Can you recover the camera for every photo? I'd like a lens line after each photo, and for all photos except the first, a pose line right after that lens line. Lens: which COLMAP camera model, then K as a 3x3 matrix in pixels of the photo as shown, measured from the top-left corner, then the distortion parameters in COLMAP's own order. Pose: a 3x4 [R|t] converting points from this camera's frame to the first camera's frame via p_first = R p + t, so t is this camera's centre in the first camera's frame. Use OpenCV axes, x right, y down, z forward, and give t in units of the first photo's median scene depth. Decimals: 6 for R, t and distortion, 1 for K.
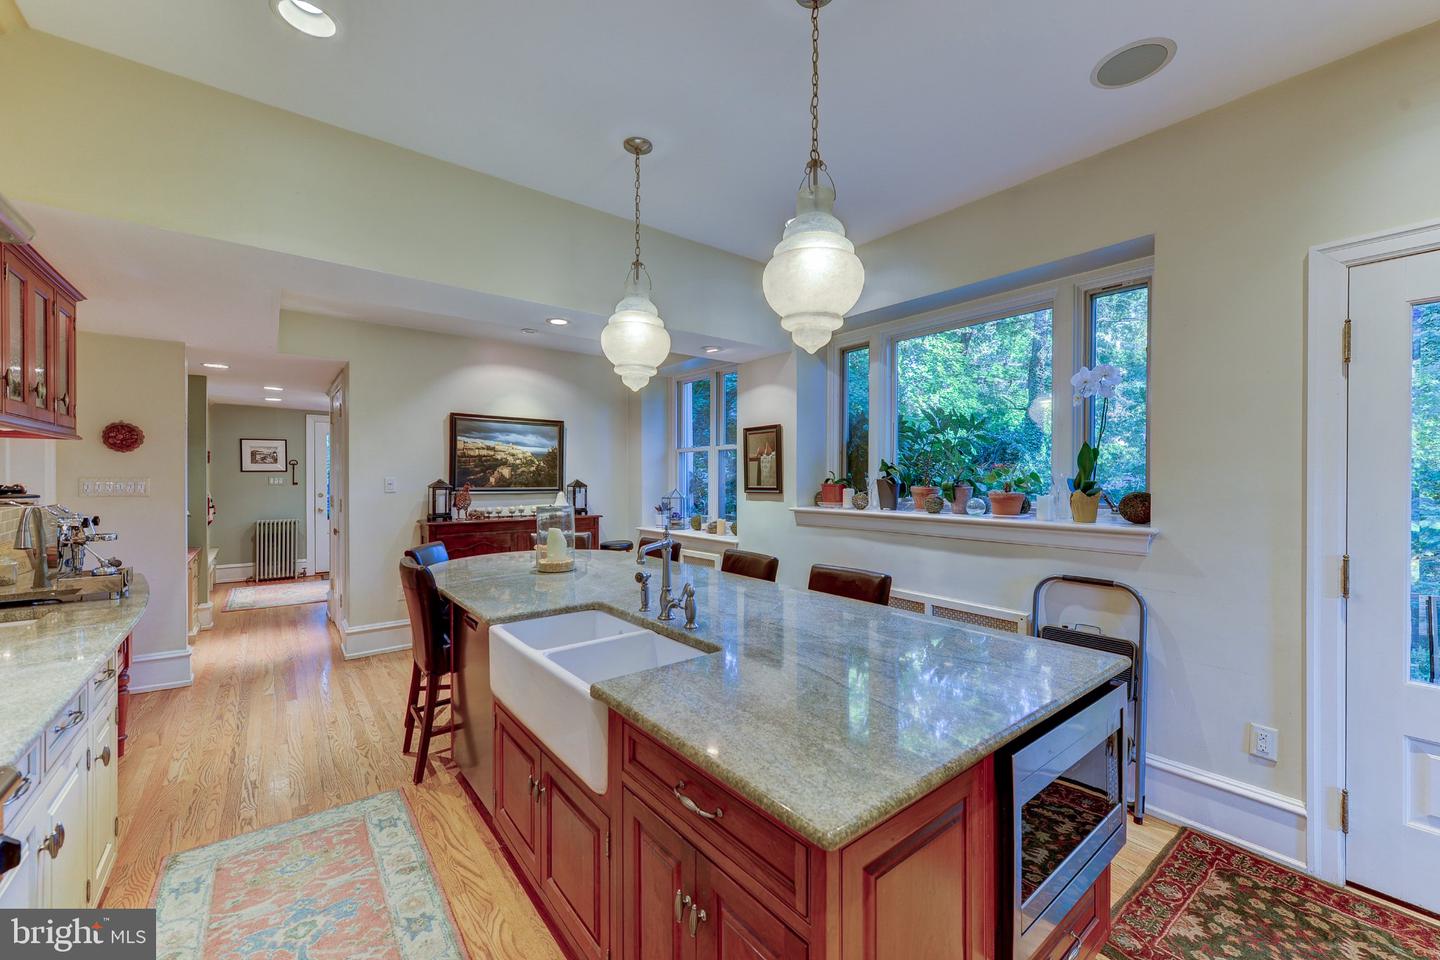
lens RADIAL K [[571.0, 0, 729.7], [0, 571.0, 480.1], [0, 0, 1]] dist [0.009334, -0.003422]
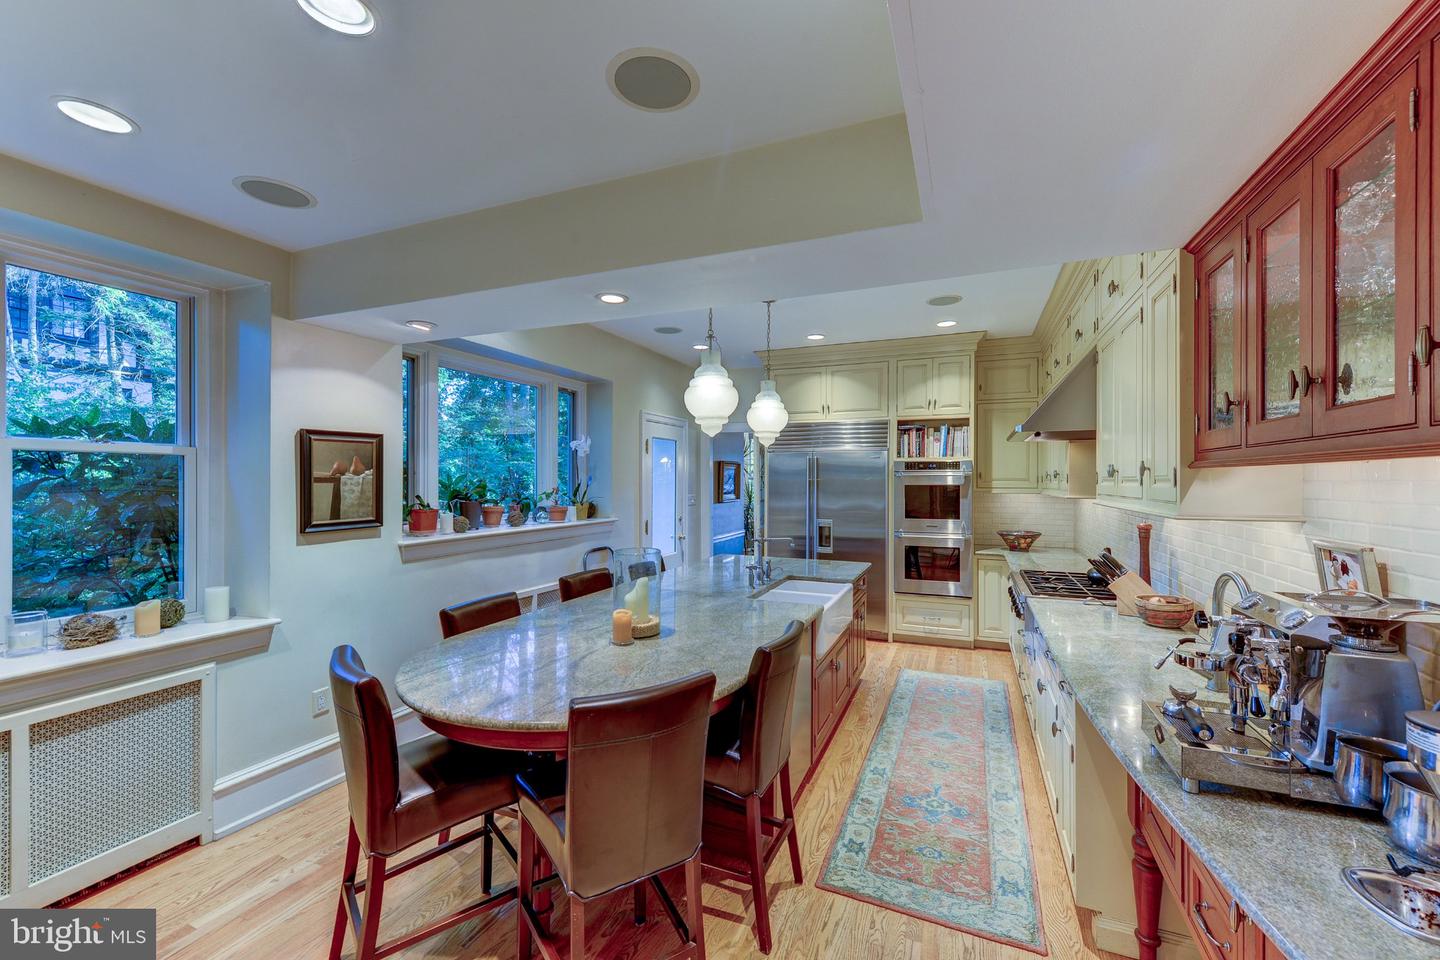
lens RADIAL K [[571.0, 0, 729.7], [0, 571.0, 480.1], [0, 0, 1]] dist [0.009334, -0.003422]
pose [[-0.479528, -0.001701, 0.877525, -1.076865], [0.003406, 0.999987, 0.003799, -0.052659], [-0.877520, 0.004811, -0.479516, 1.304620]]
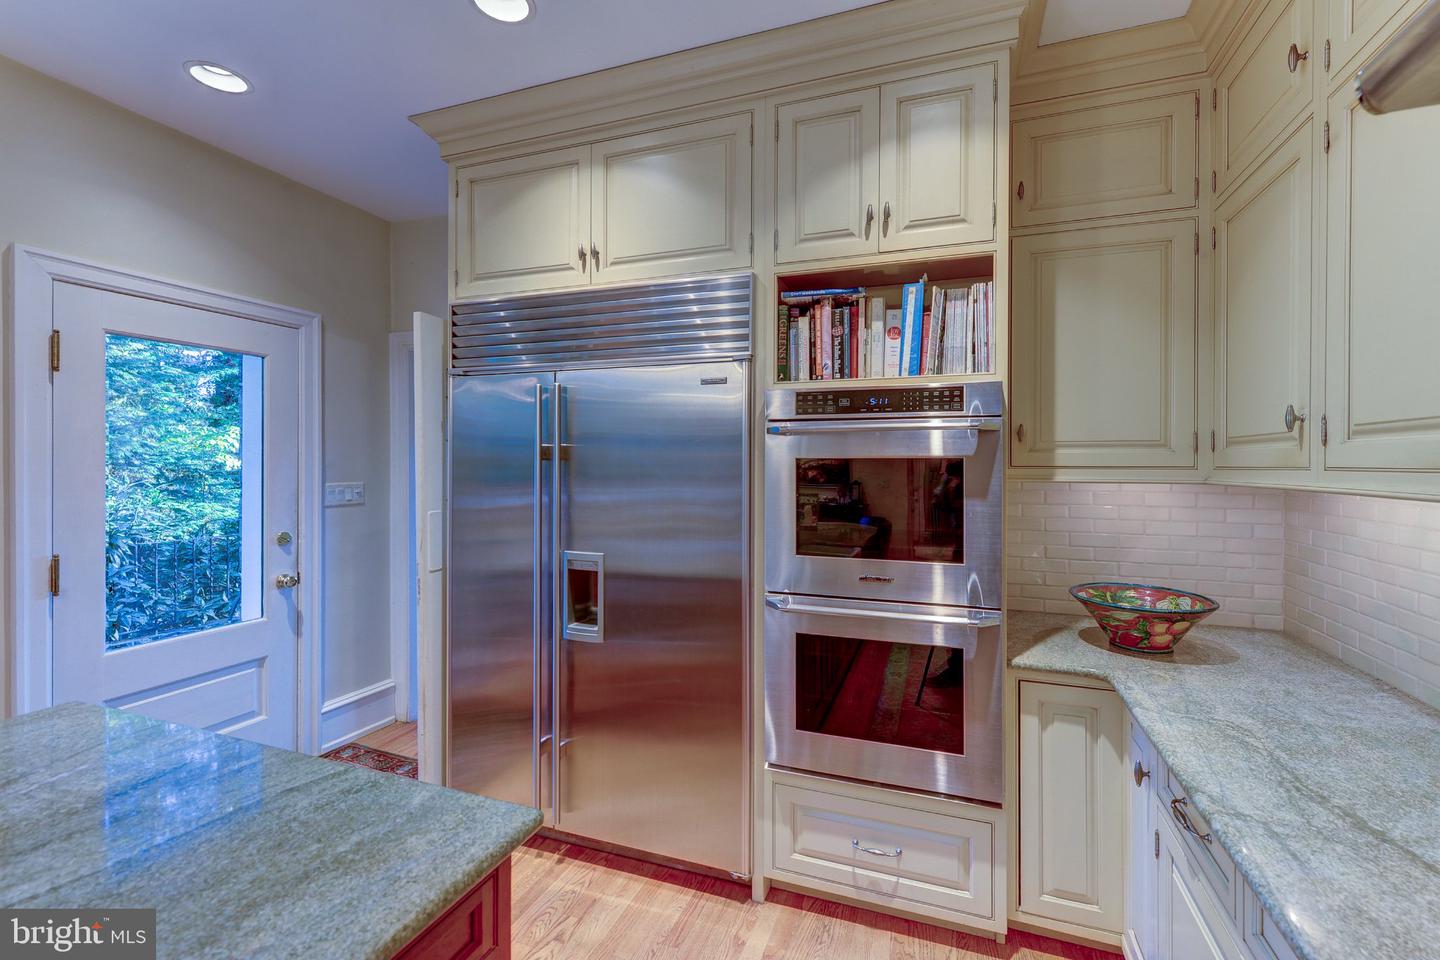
lens RADIAL K [[580.0, 0, 651.8], [0, 580.0, 467.9], [0, 0, 1]] dist [0.003866, 0.000114]
pose [[-0.394315, -0.004126, 0.918966, -0.245577], [0.004480, 0.999969, 0.006412, -0.021057], [-0.918964, 0.006646, -0.394285, 0.309333]]
